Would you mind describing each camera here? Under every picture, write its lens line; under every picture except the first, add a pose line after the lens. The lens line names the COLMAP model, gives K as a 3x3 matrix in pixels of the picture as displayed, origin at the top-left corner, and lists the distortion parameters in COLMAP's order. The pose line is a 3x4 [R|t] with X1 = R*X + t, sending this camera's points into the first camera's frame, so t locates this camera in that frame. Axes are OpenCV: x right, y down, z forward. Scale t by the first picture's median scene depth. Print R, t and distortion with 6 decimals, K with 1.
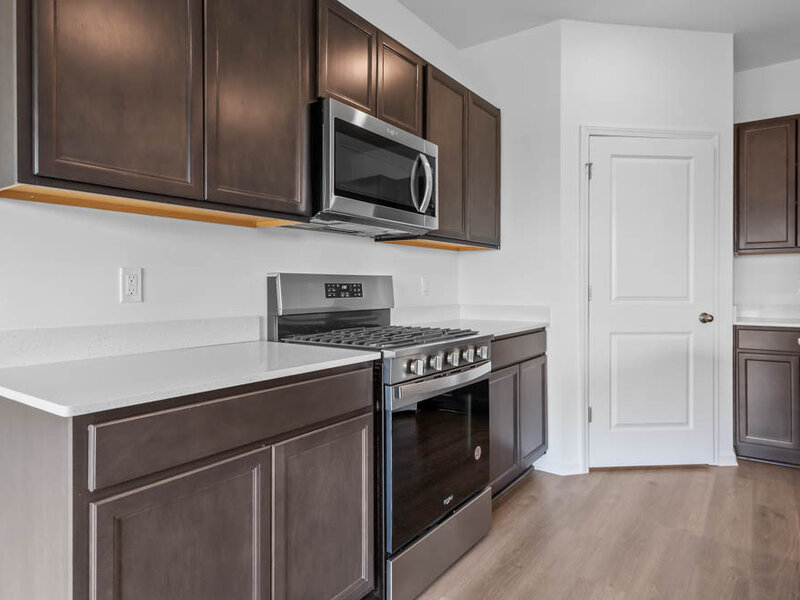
lens RADIAL K [[492.1, 0, 401.9], [0, 492.1, 286.1], [0, 0, 1]] dist [0.004432, 0.001264]
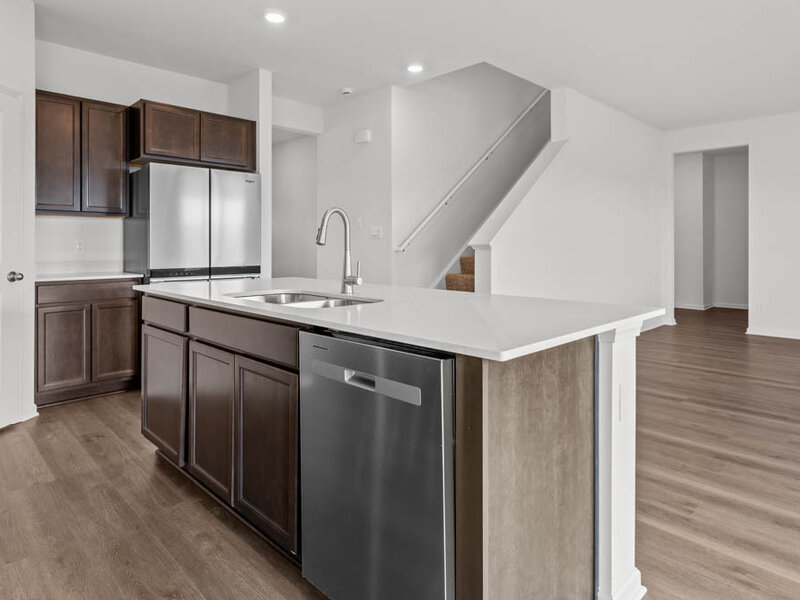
lens RADIAL K [[489.1, 0, 402.2], [0, 489.1, 244.3], [0, 0, 1]] dist [0.003862, 0.001370]
pose [[0.165735, 0.003329, 0.986165, -0.274587], [-0.003218, 0.999991, -0.002835, -0.000495], [-0.986165, -0.002703, 0.165745, 0.075779]]
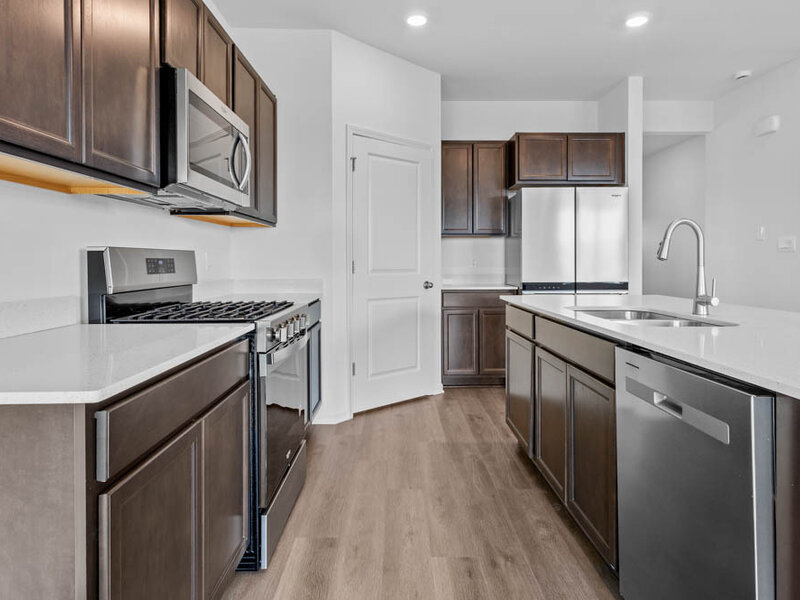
lens RADIAL K [[491.9, 0, 399.3], [0, 491.9, 265.1], [0, 0, 1]] dist [0.000648, -0.000131]
pose [[0.807137, -0.005440, 0.590339, -0.269893], [0.000884, 0.999968, 0.008006, 0.000141], [-0.590363, -0.005940, 0.807116, -0.028180]]
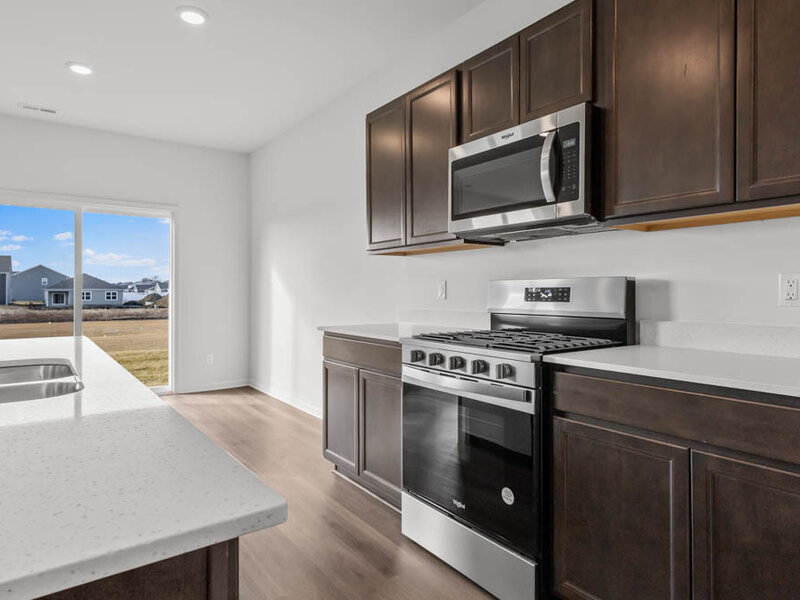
lens RADIAL K [[492.1, 0, 401.9], [0, 492.1, 286.1], [0, 0, 1]] dist [0.004432, 0.001264]
pose [[-0.307228, -0.010577, -0.951577, 0.821785], [0.003173, 0.999921, -0.012138, 0.002708], [0.951631, -0.006749, -0.307170, 0.909050]]
